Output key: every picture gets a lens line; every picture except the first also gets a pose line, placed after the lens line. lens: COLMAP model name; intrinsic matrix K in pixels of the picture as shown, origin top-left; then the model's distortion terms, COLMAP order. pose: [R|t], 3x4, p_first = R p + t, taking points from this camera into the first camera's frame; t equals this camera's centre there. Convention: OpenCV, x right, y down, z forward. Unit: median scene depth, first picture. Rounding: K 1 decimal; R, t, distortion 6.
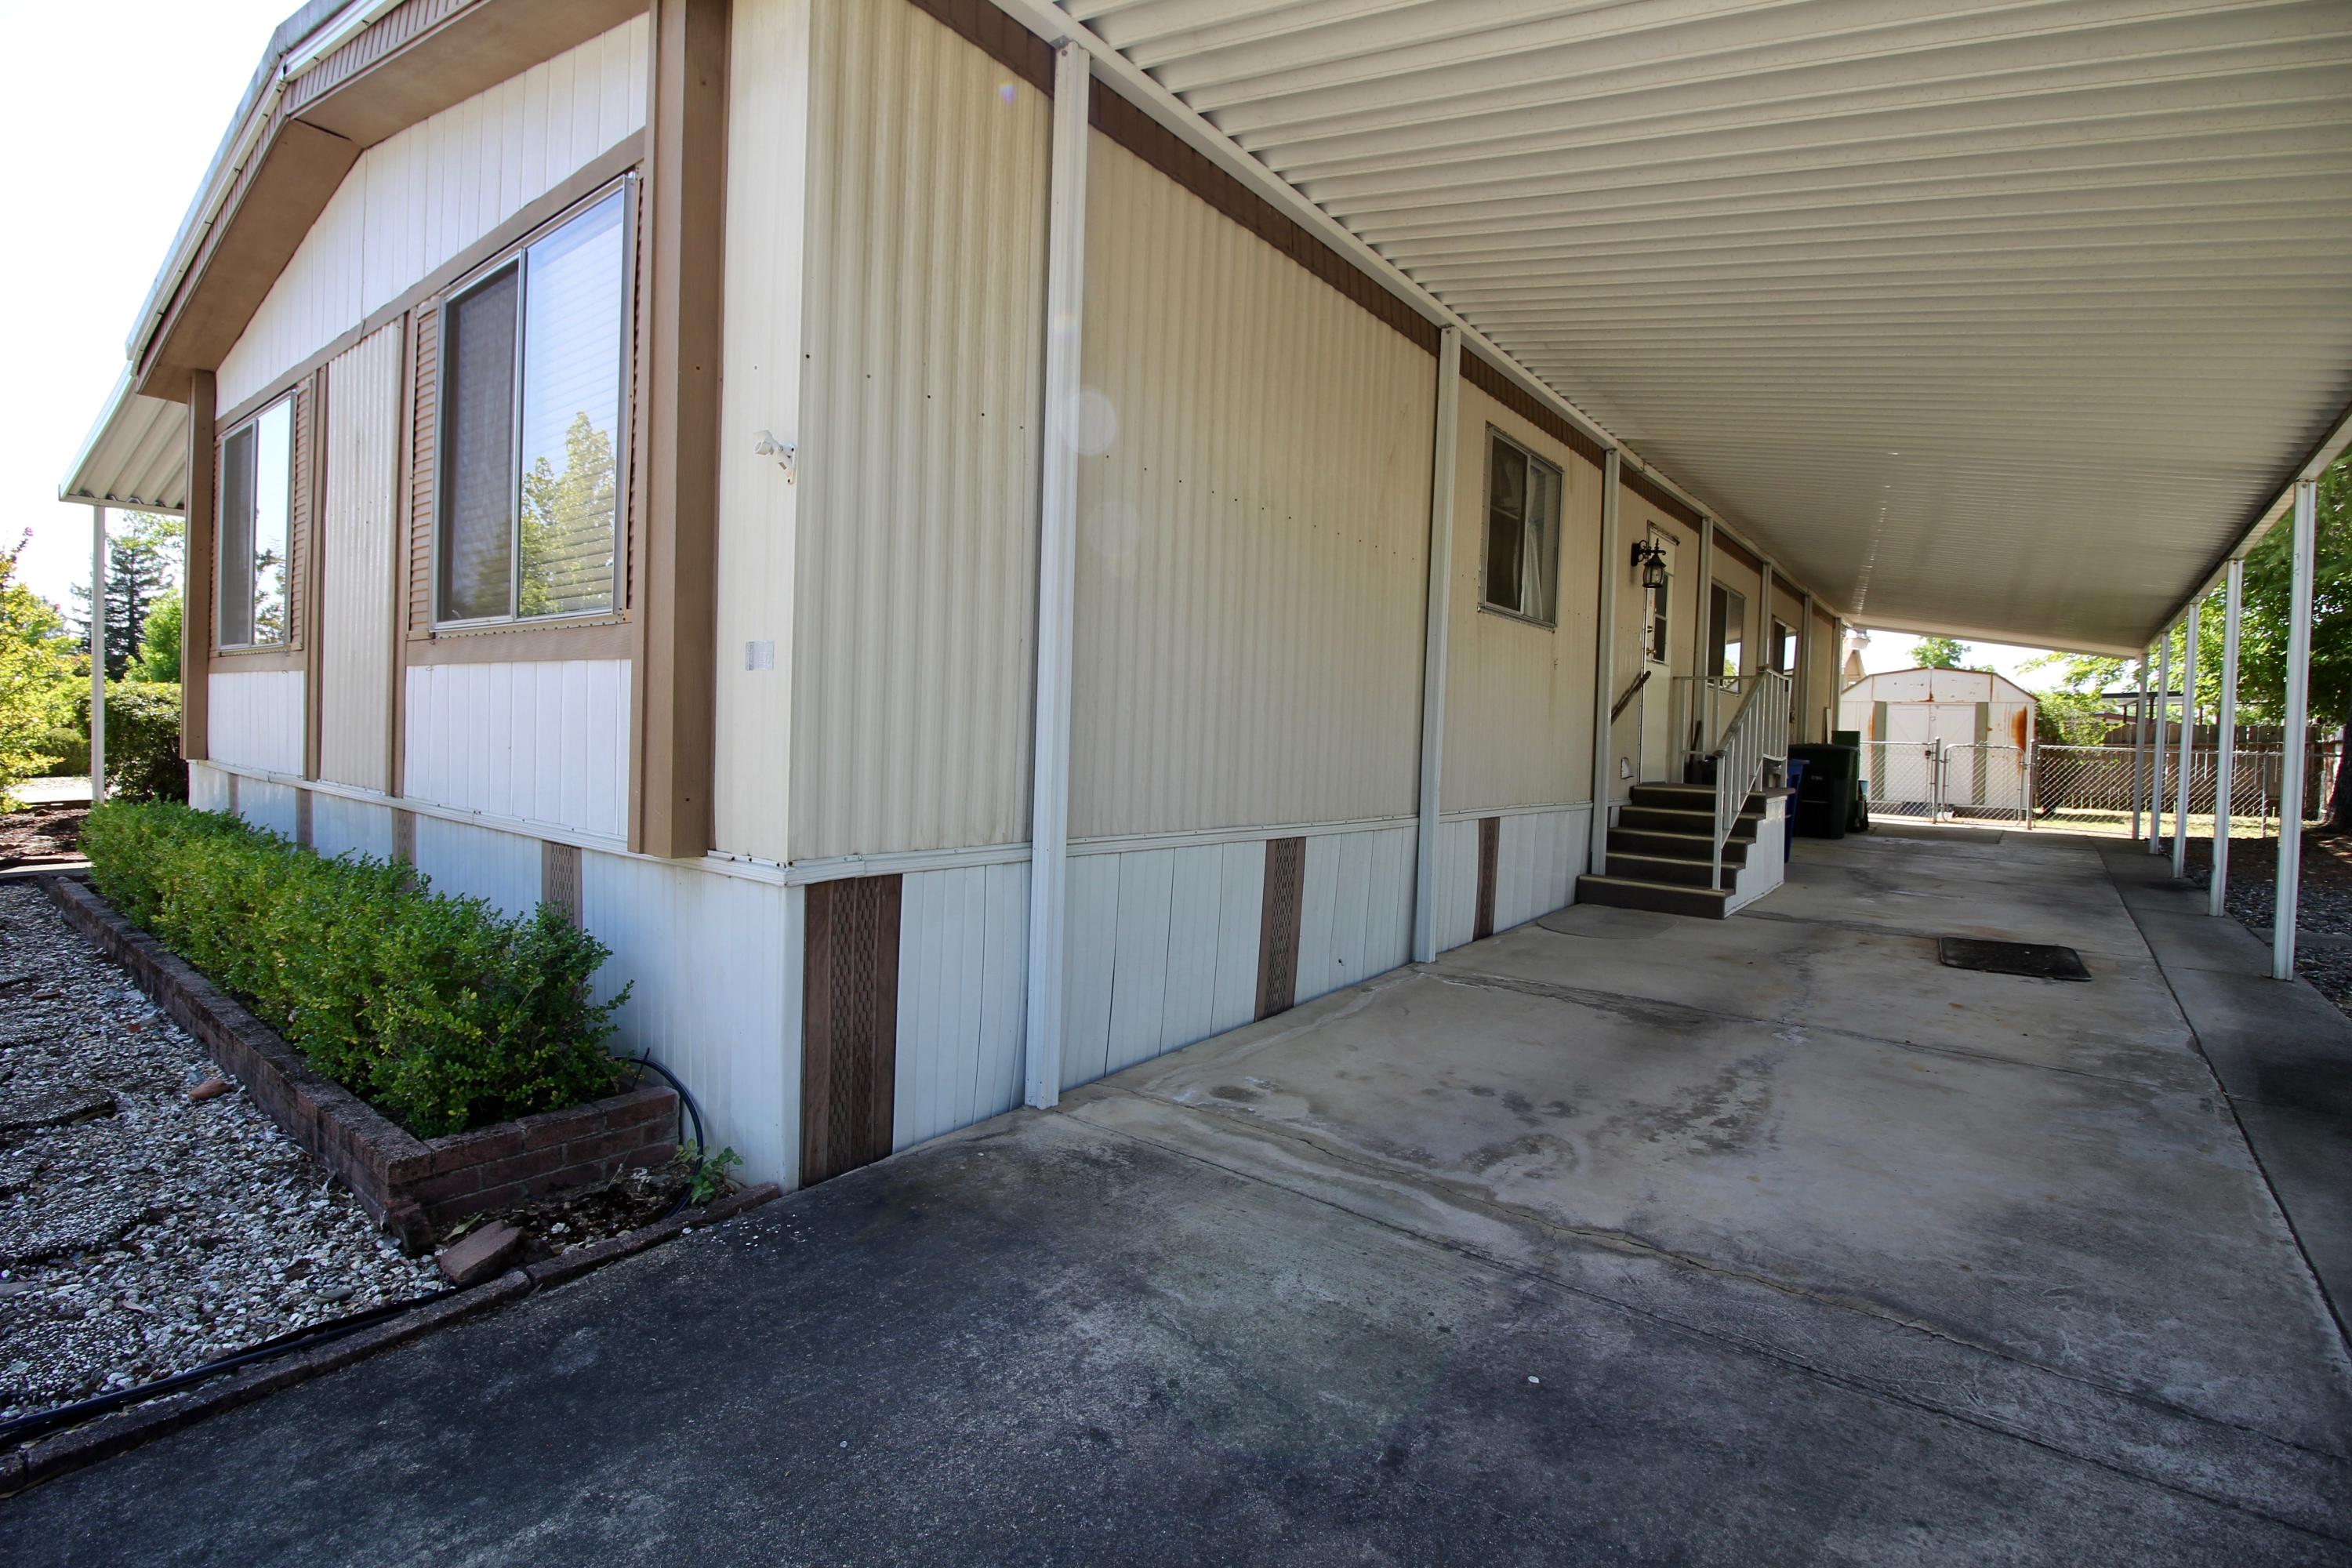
lens RADIAL K [[1096.1, 0, 1177.1], [0, 1096.1, 761.8], [0, 0, 1]] dist [-0.001932, -0.000232]
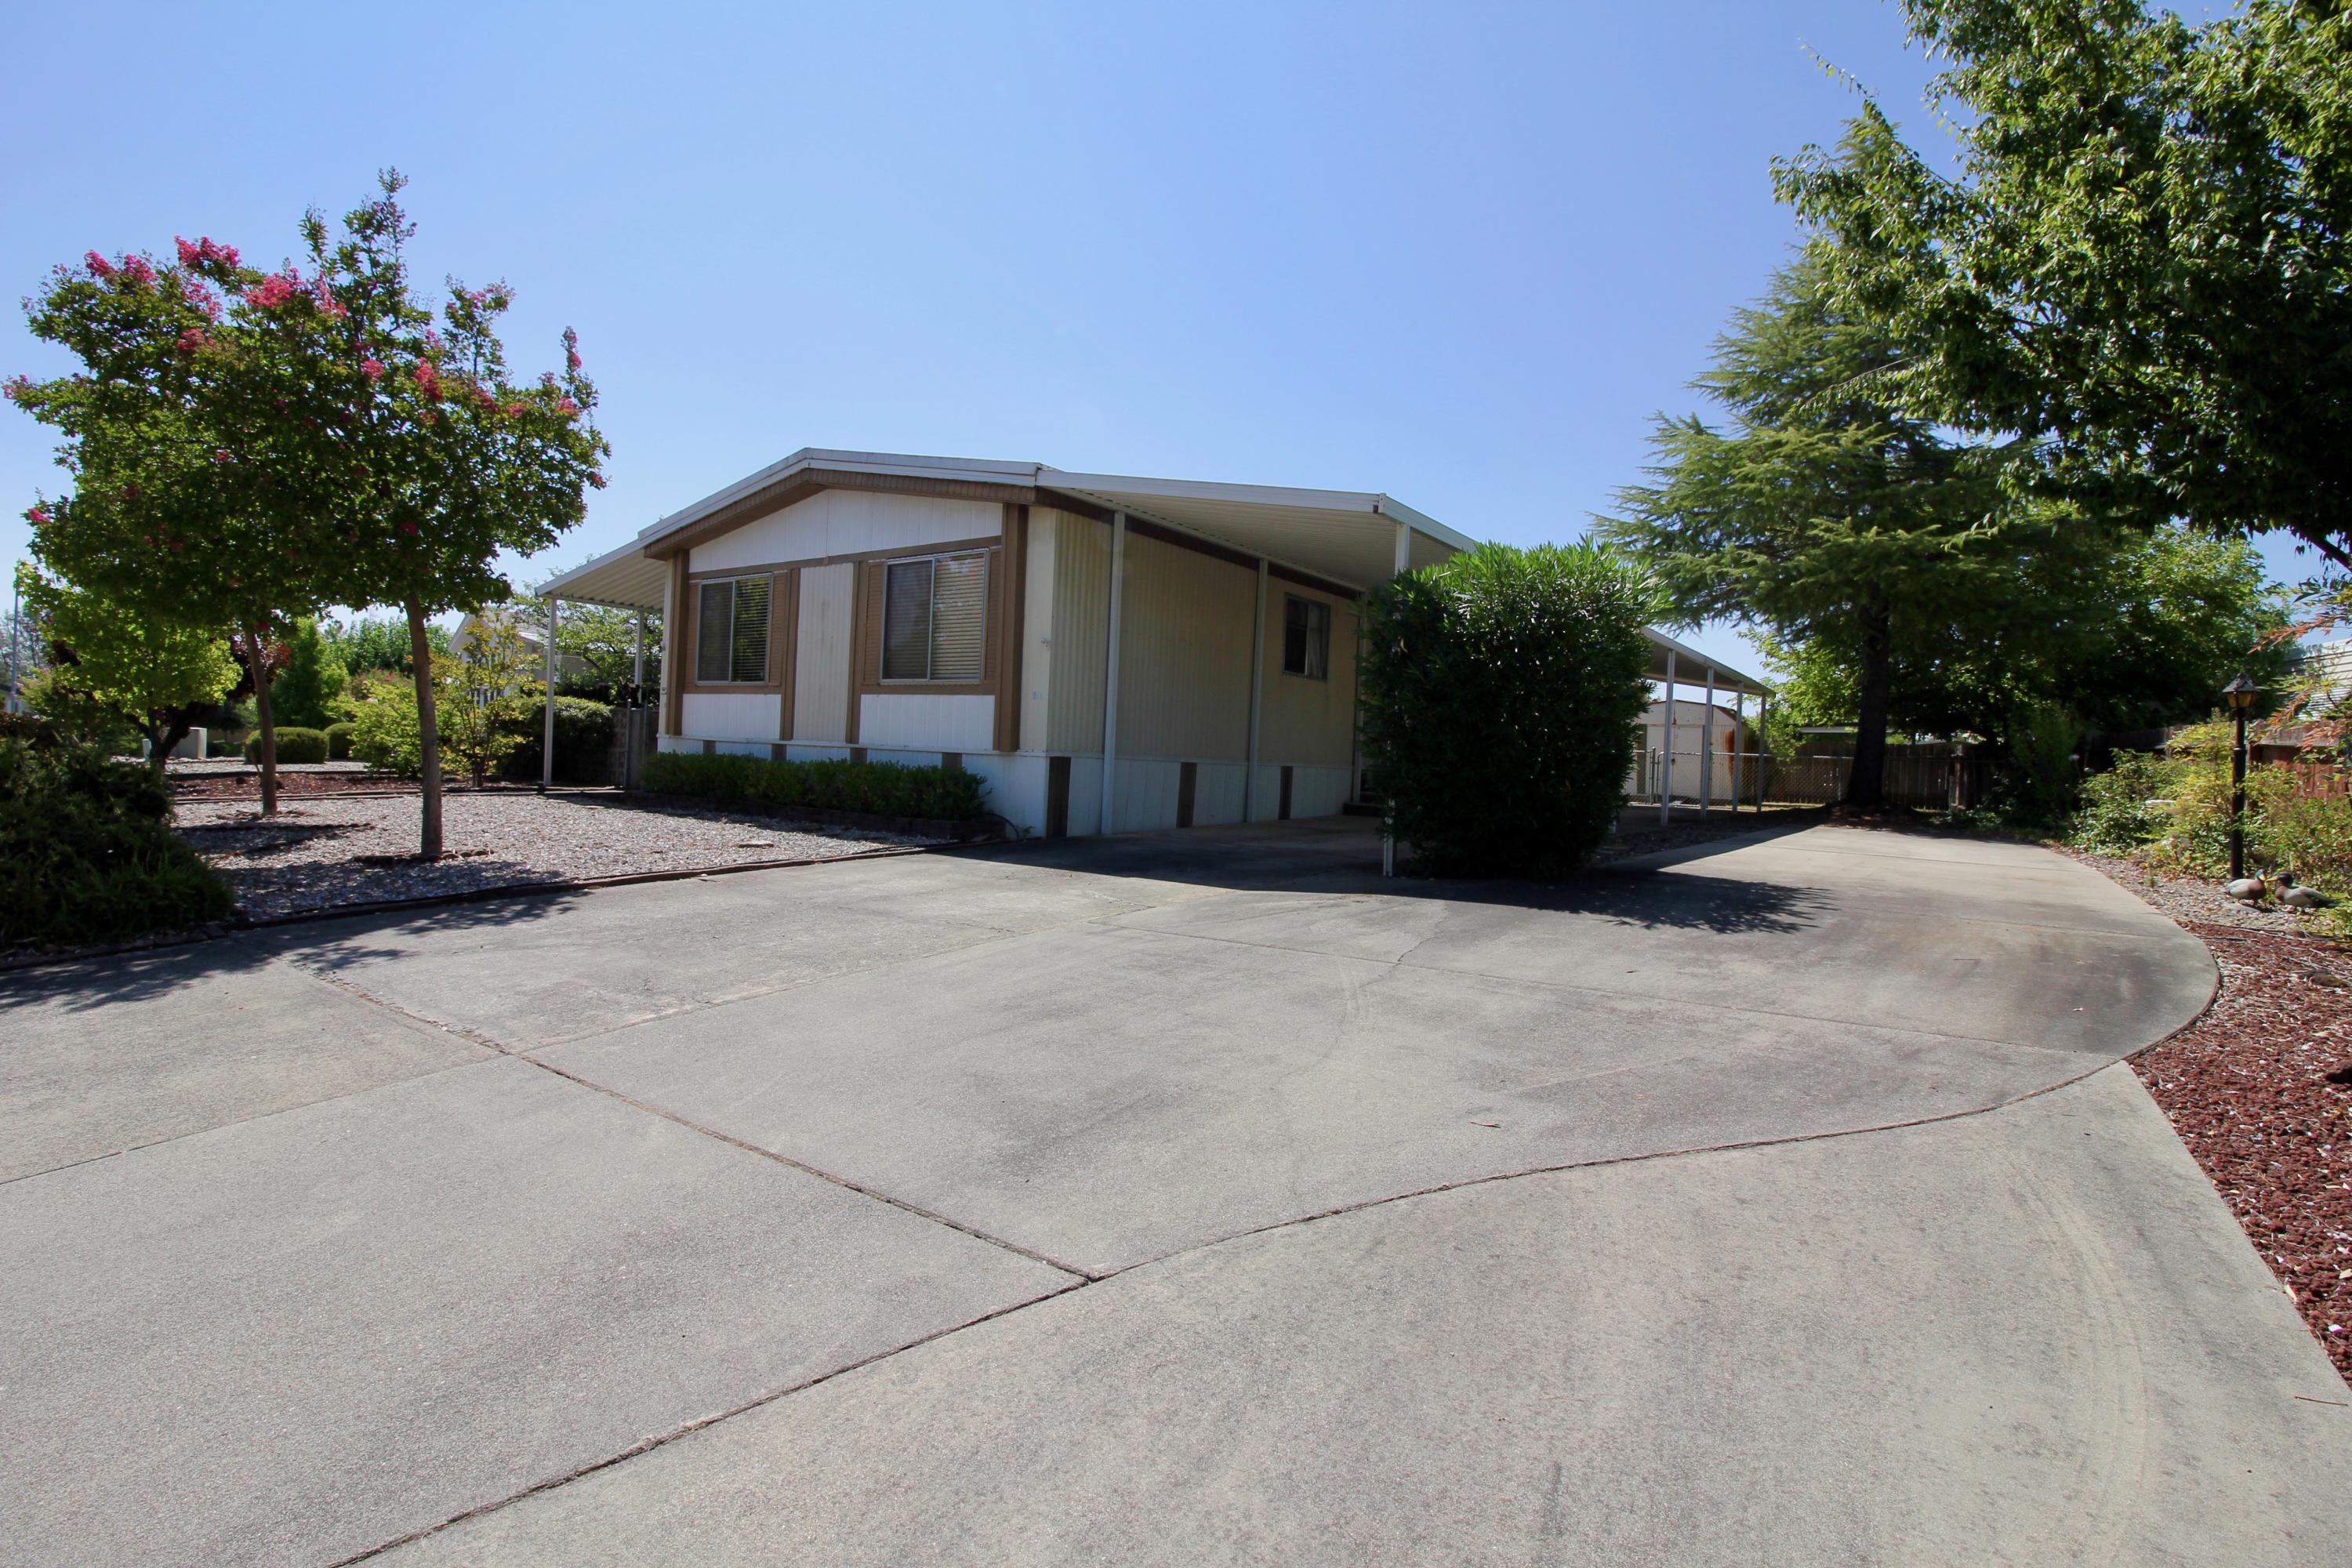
lens RADIAL K [[1096.1, 0, 1177.1], [0, 1096.1, 761.8], [0, 0, 1]] dist [-0.001932, -0.000232]
pose [[0.999174, 0.010533, 0.039255, -0.024220], [-0.009837, 0.999792, -0.017886, 0.083308], [-0.039435, 0.017485, 0.999069, -1.195840]]
